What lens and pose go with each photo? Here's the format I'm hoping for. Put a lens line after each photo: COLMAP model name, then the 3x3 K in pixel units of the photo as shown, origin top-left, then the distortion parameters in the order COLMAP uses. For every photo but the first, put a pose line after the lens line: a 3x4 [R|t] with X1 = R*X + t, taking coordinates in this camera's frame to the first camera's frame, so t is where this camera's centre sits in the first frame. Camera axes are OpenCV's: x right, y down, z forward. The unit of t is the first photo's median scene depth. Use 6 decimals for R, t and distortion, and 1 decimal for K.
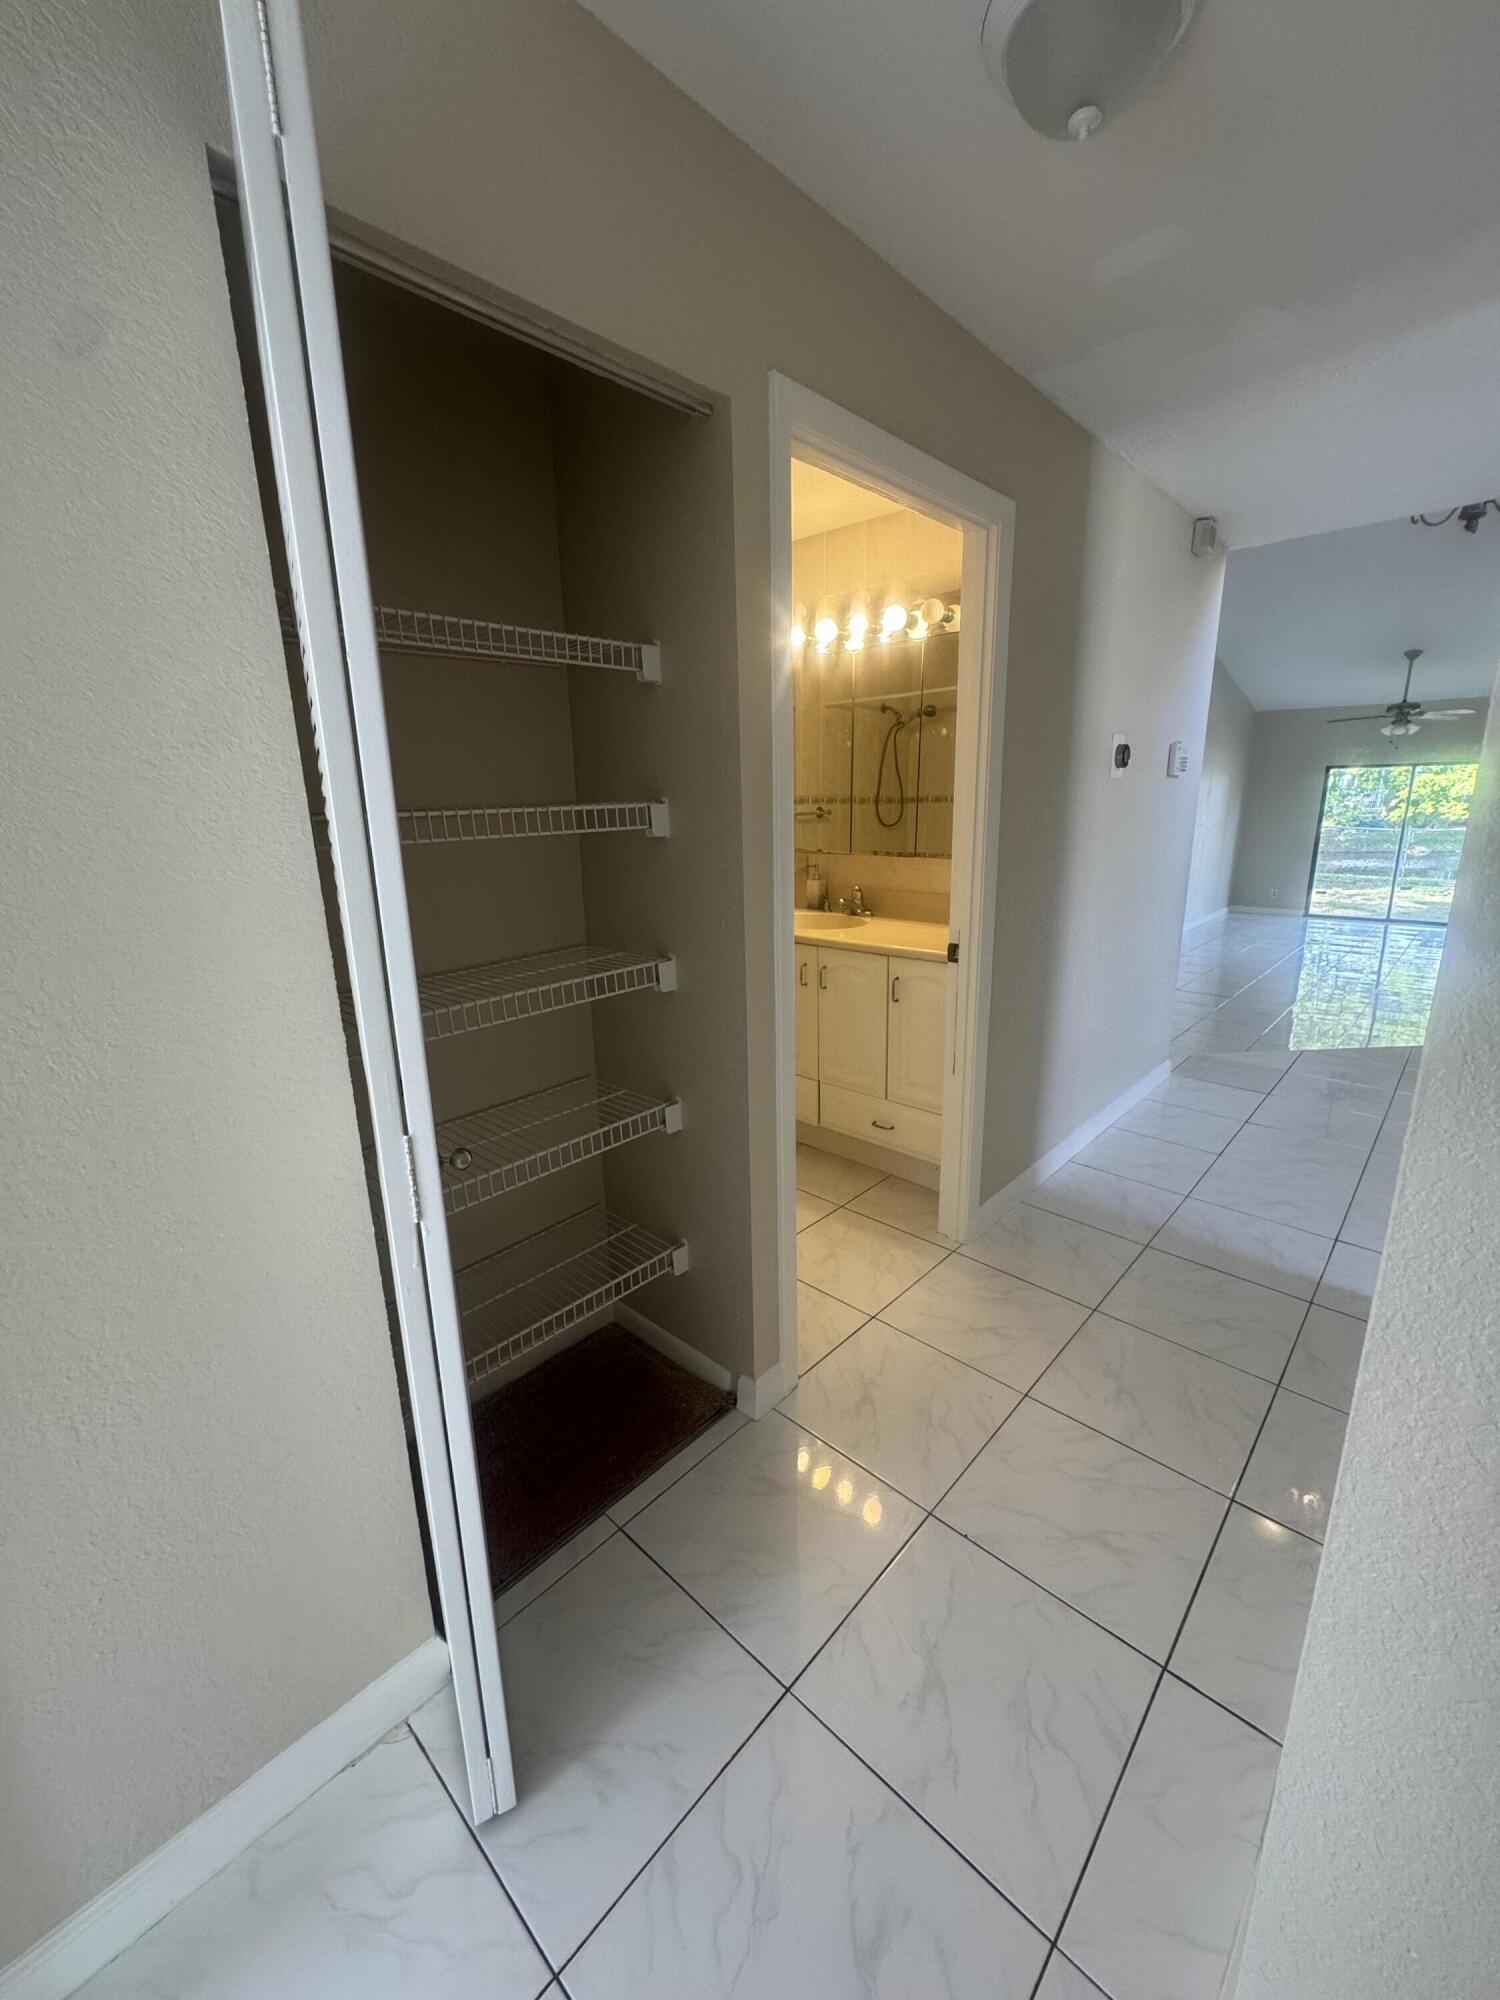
lens RADIAL K [[796.5, 0, 753.7], [0, 796.5, 1002.4], [0, 0, 1]] dist [-0.000876, 0.000457]
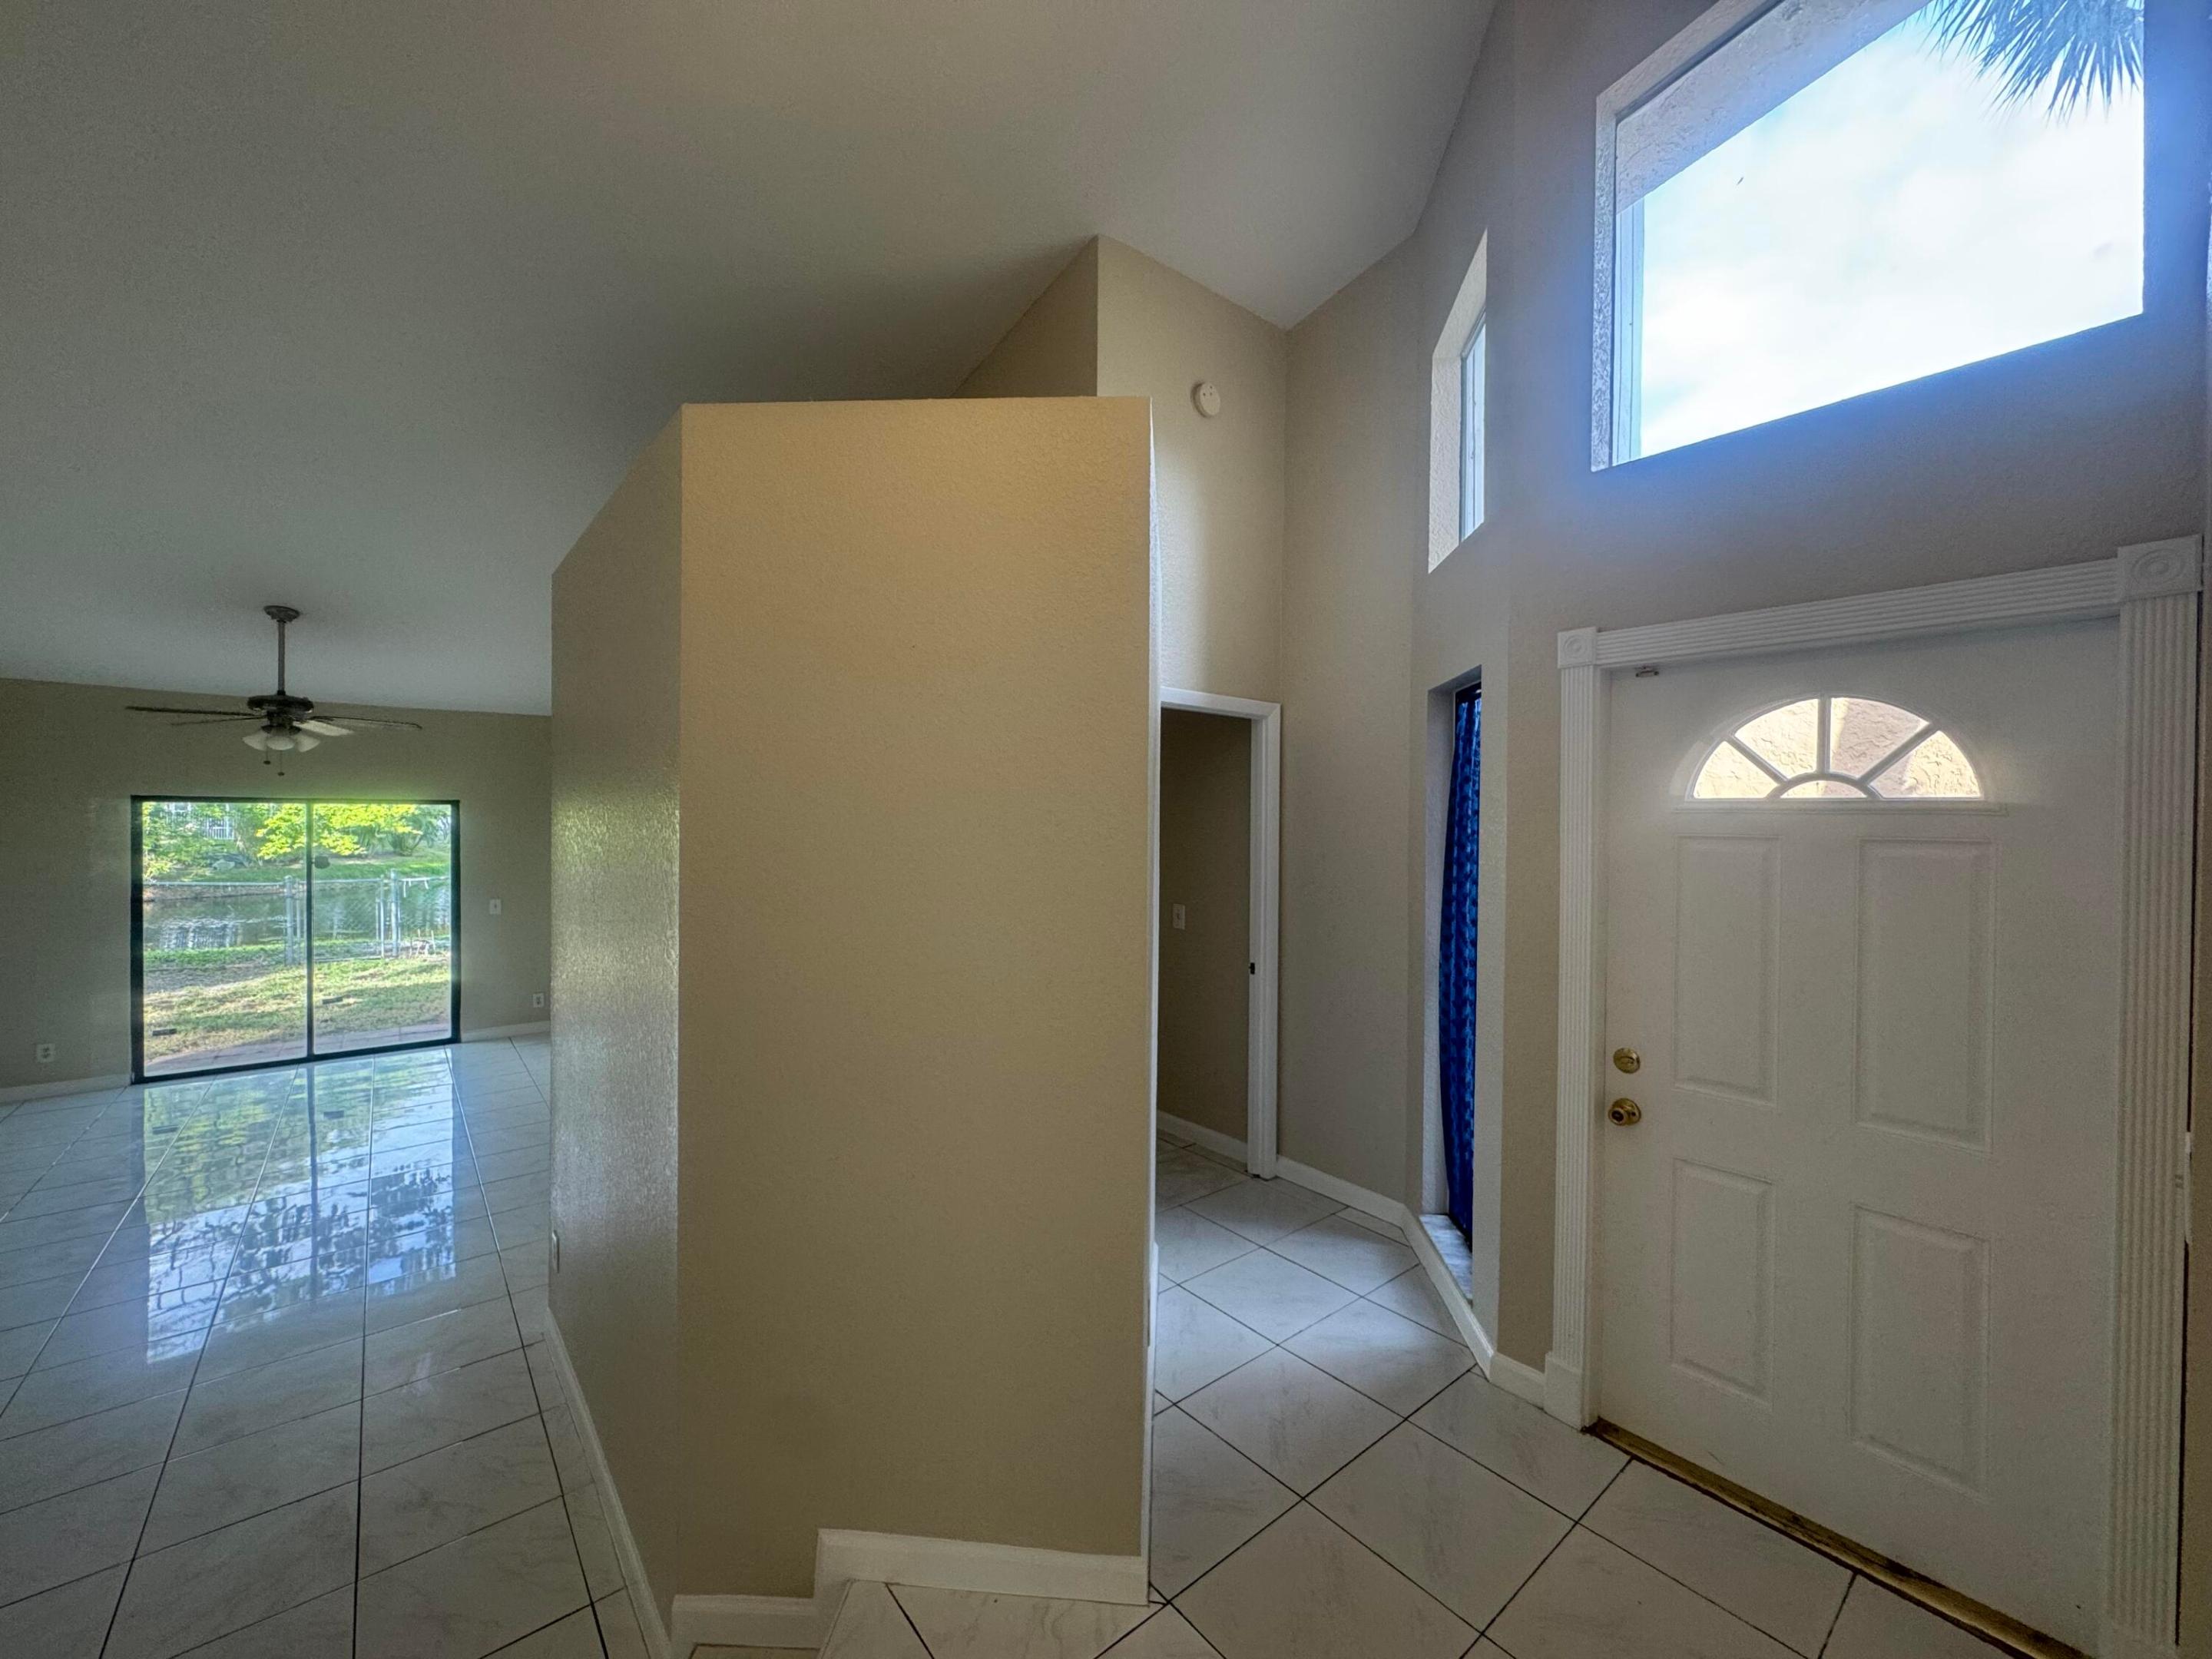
lens RADIAL K [[881.0, 0, 1105.9], [0, 881.0, 832.7], [0, 0, 1]] dist [-0.000876, 0.000457]
pose [[0.136854, 0.008111, 0.990558, 0.261820], [0.224572, 0.973677, -0.038999, -0.118186], [-0.964800, 0.227788, 0.131430, 0.350175]]
